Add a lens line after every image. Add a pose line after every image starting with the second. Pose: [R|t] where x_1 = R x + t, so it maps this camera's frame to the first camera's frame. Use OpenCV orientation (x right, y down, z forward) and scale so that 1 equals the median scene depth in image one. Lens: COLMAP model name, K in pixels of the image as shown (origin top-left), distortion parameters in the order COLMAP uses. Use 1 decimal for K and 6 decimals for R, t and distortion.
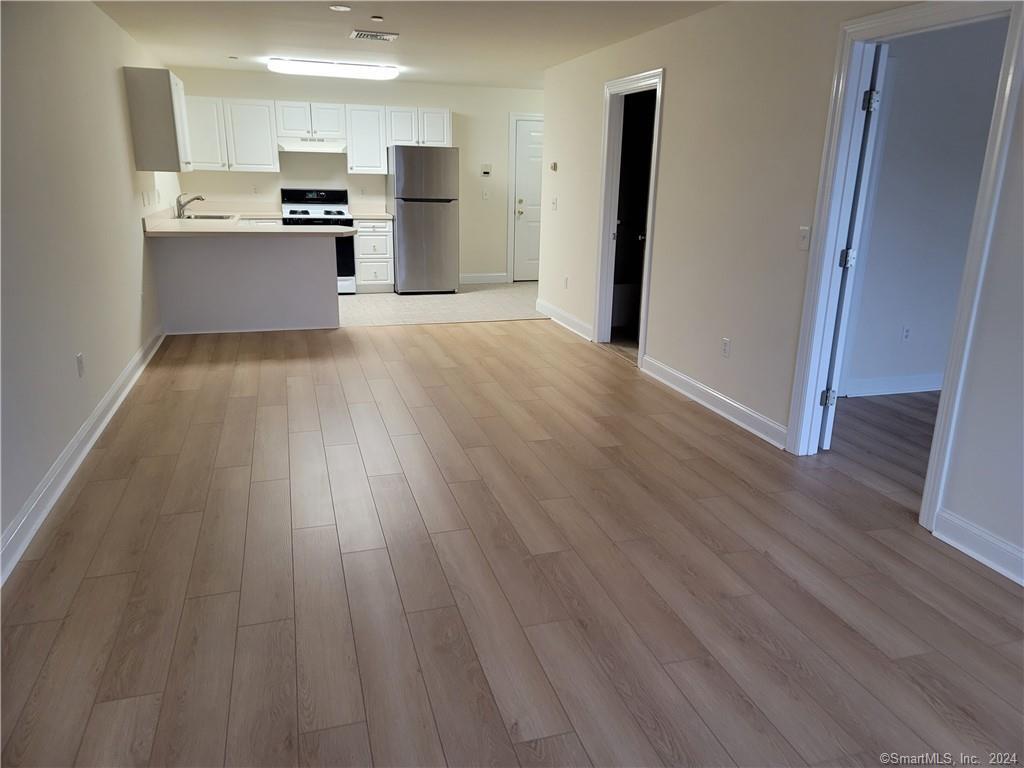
lens RADIAL K [[743.8, 0, 516.2], [0, 743.8, 384.2], [0, 0, 1]] dist [0.014218, -0.005858]
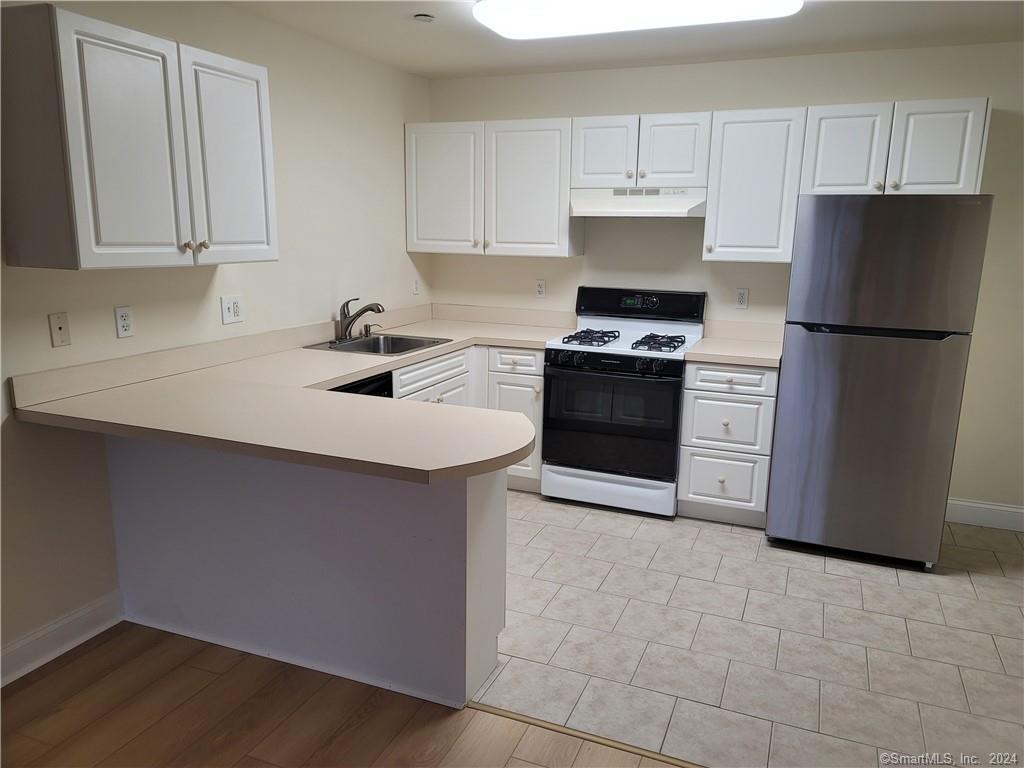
lens RADIAL K [[743.8, 0, 510.9], [0, 743.8, 391.4], [0, 0, 1]] dist [0.014218, -0.005858]
pose [[0.758811, 0.127560, -0.638697, -0.009914], [-0.175536, 0.984401, -0.011944, -0.177171], [0.627210, 0.121177, 0.769366, 0.582897]]
